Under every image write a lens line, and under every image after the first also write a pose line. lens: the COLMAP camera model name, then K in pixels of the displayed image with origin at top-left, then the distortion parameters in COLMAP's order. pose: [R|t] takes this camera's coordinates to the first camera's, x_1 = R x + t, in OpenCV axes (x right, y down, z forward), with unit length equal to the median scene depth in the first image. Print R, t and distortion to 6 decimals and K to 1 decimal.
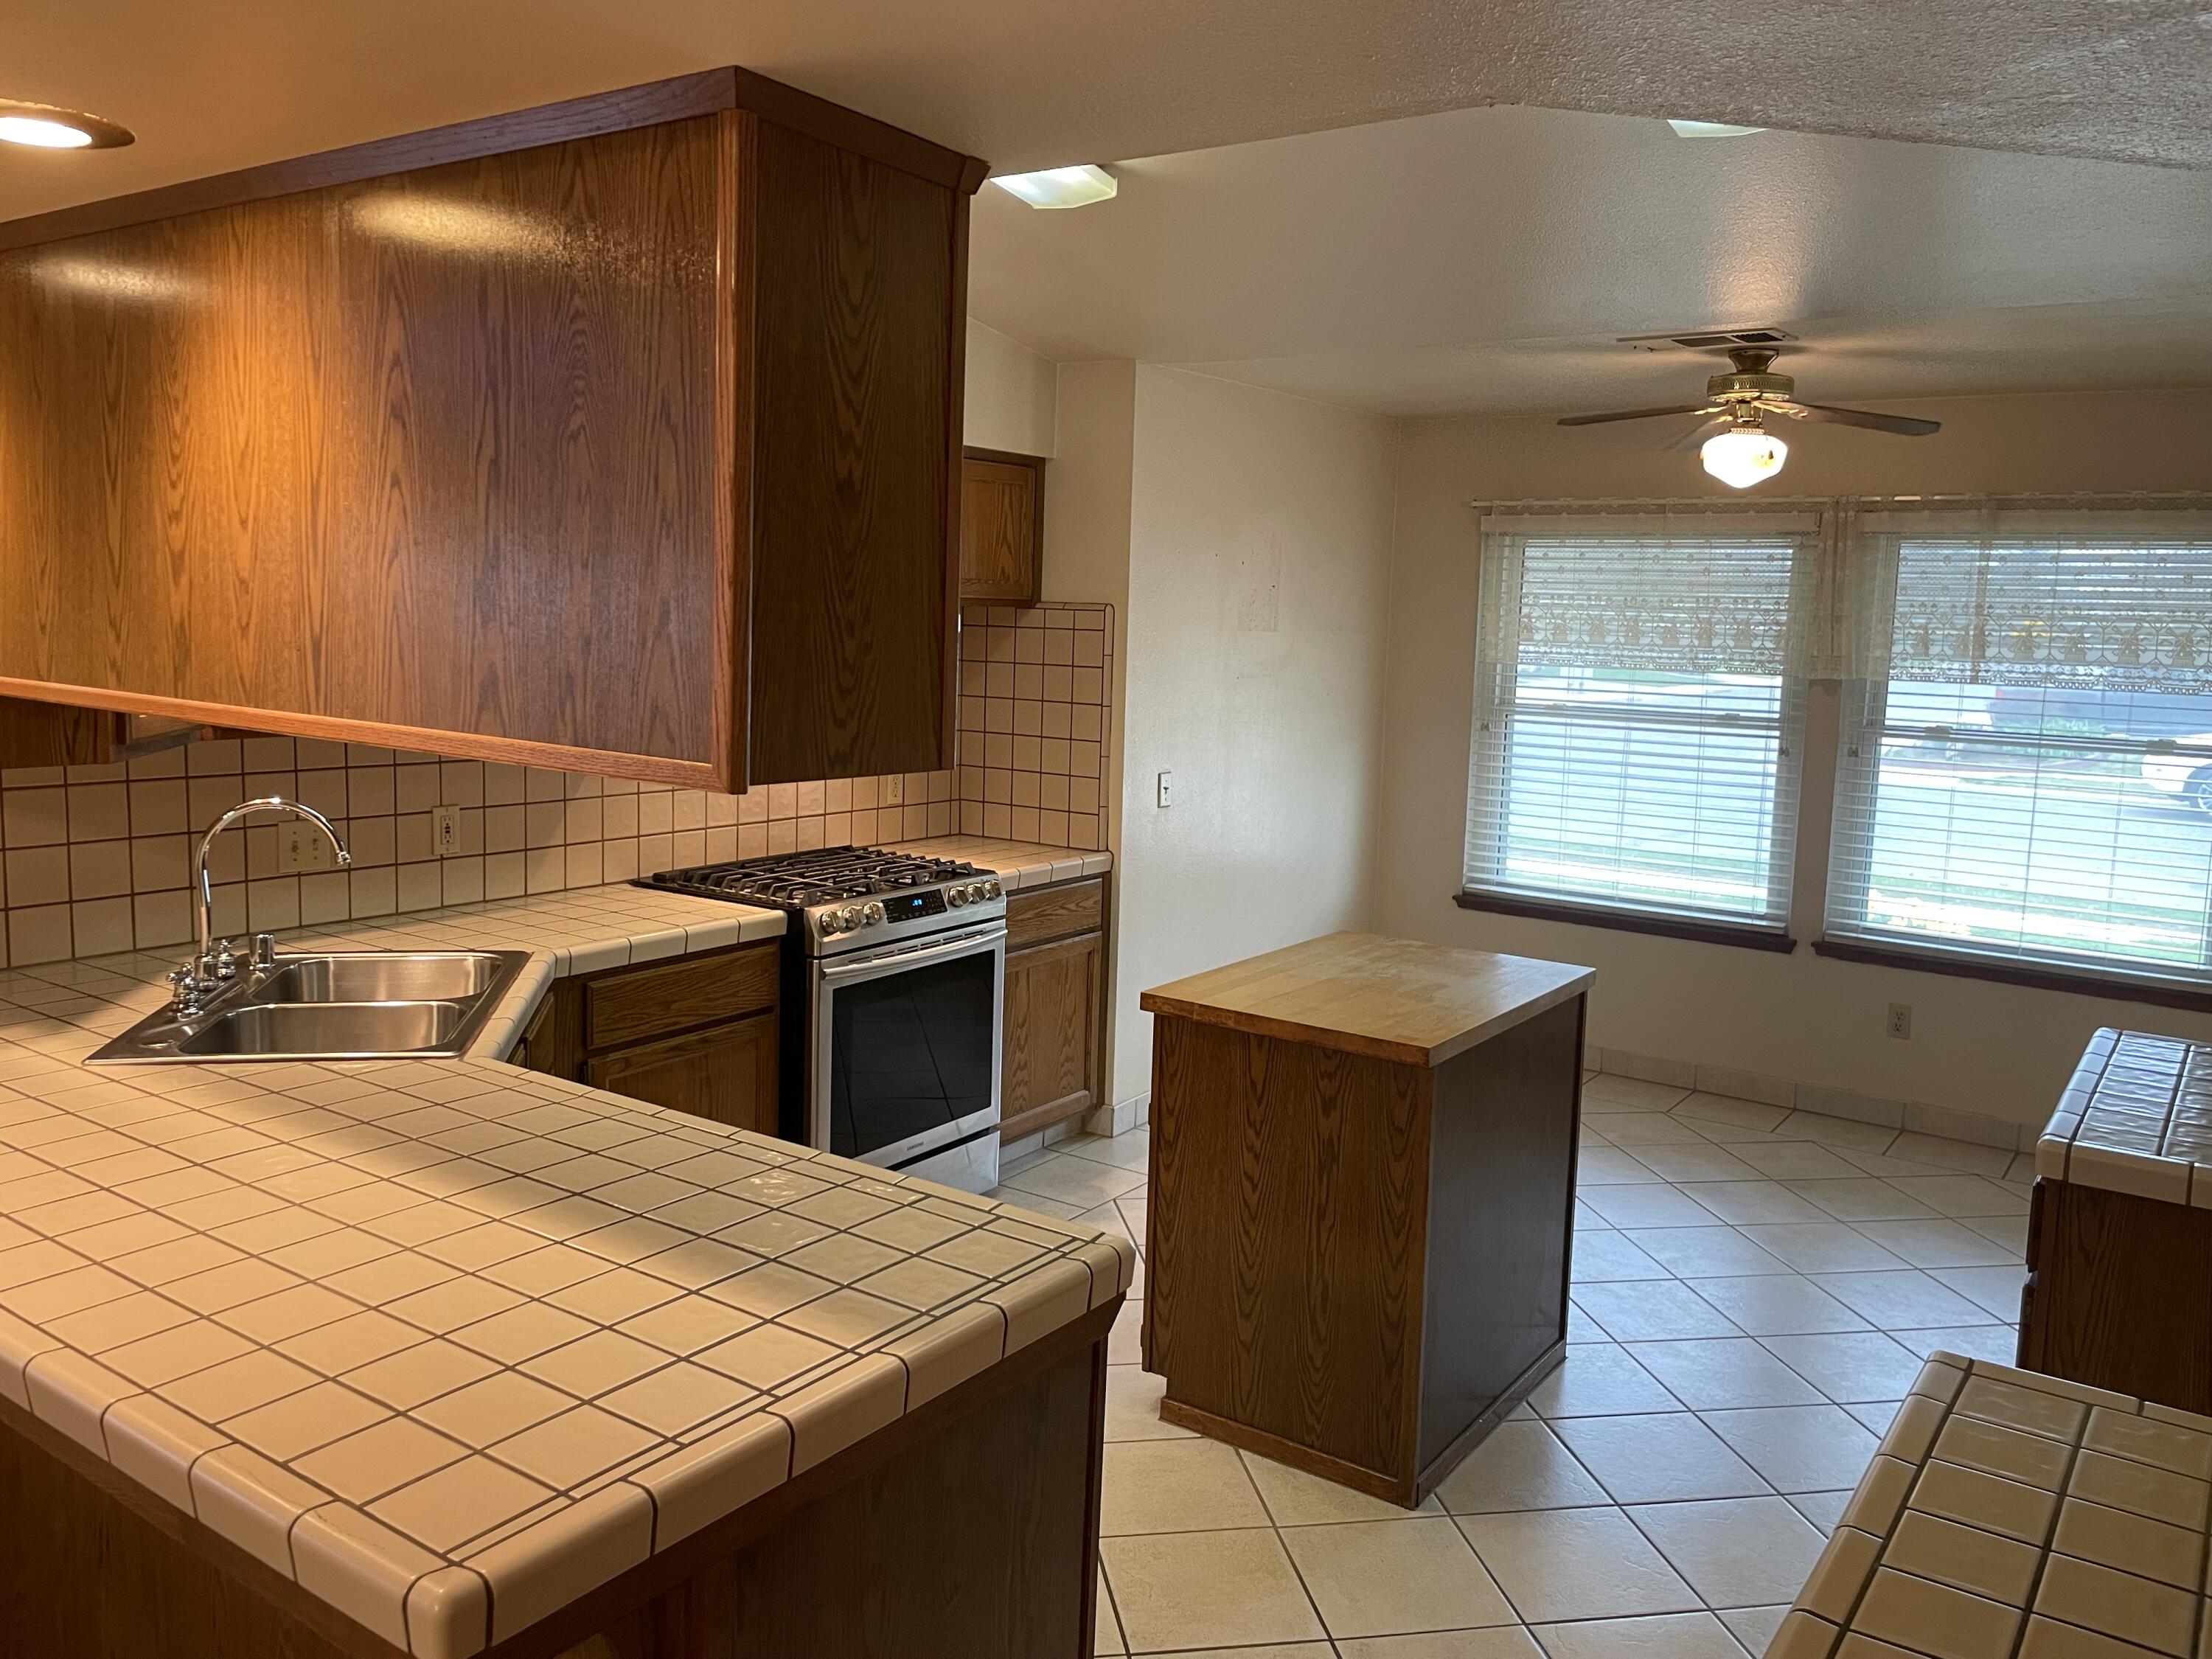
lens RADIAL K [[1678.1, 0, 1110.5], [0, 1678.1, 830.9], [0, 0, 1]] dist [0.083425, -0.101144]
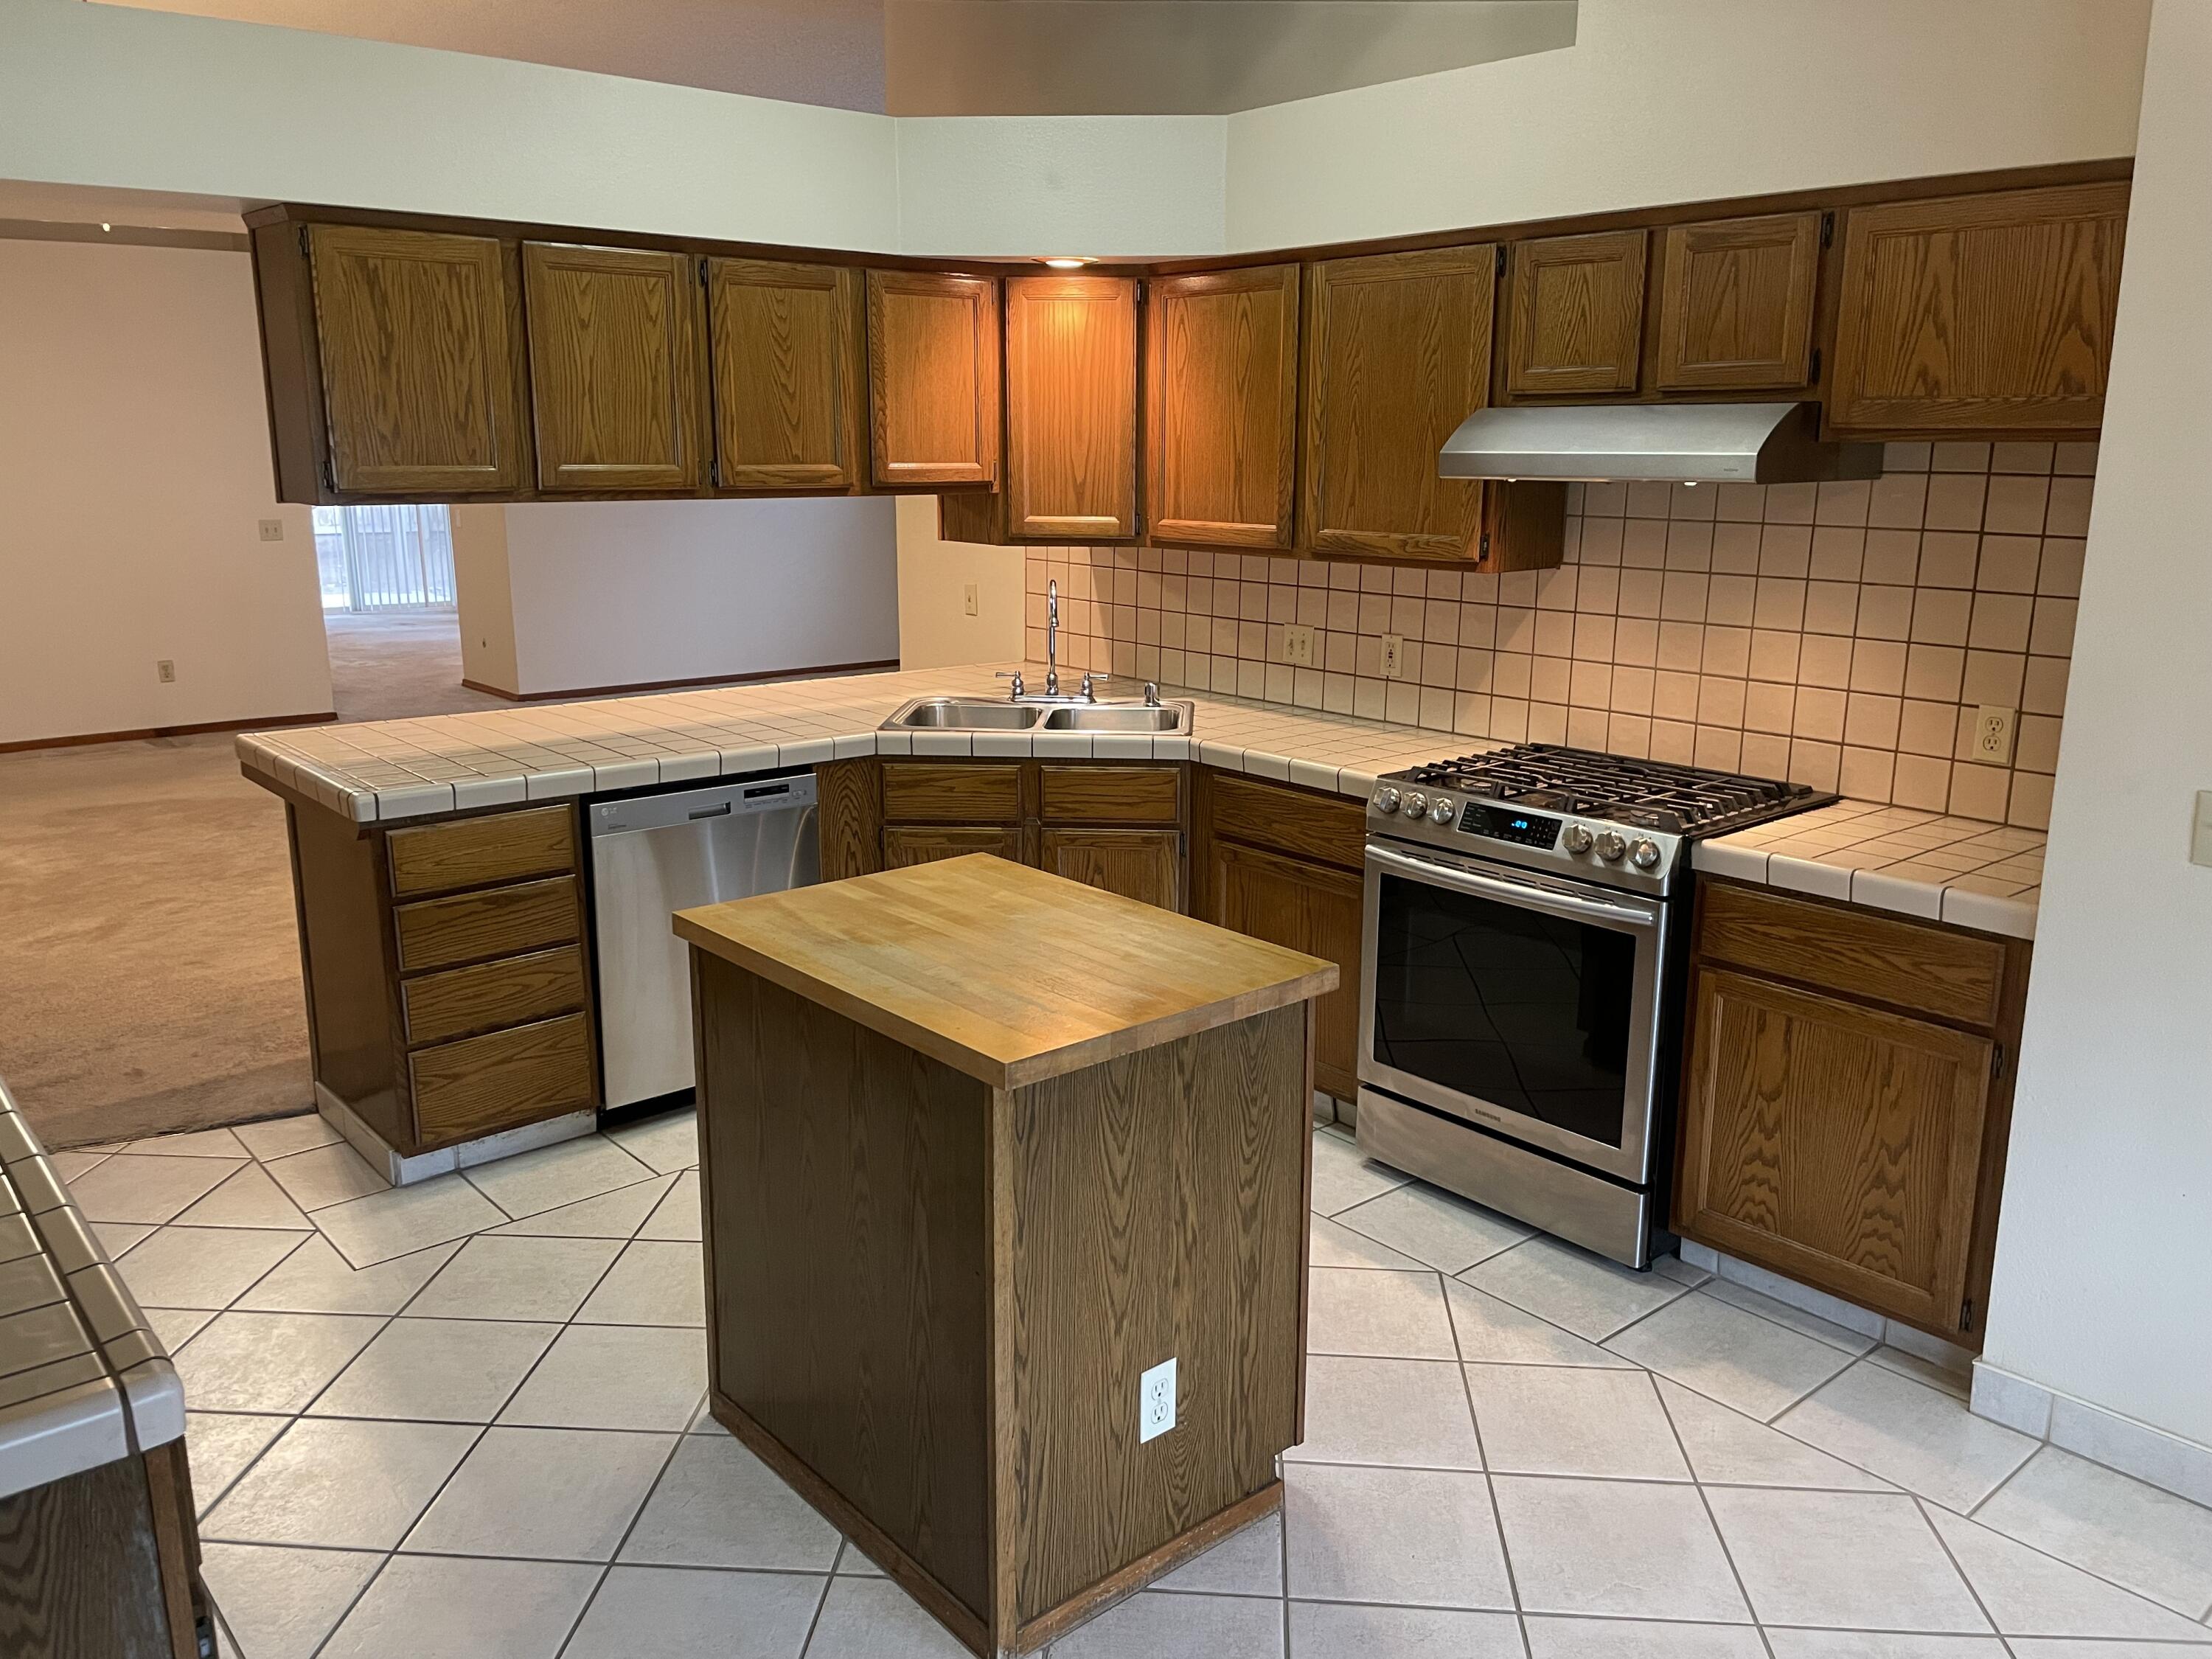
lens RADIAL K [[1678.1, 0, 1127.8], [0, 1678.1, 832.1], [0, 0, 1]] dist [0.083425, -0.101144]
pose [[-0.241280, 0.190711, -0.951532, 0.541020], [-0.147038, 0.961996, 0.230093, -0.086302], [0.959252, 0.195428, -0.204069, 0.773001]]
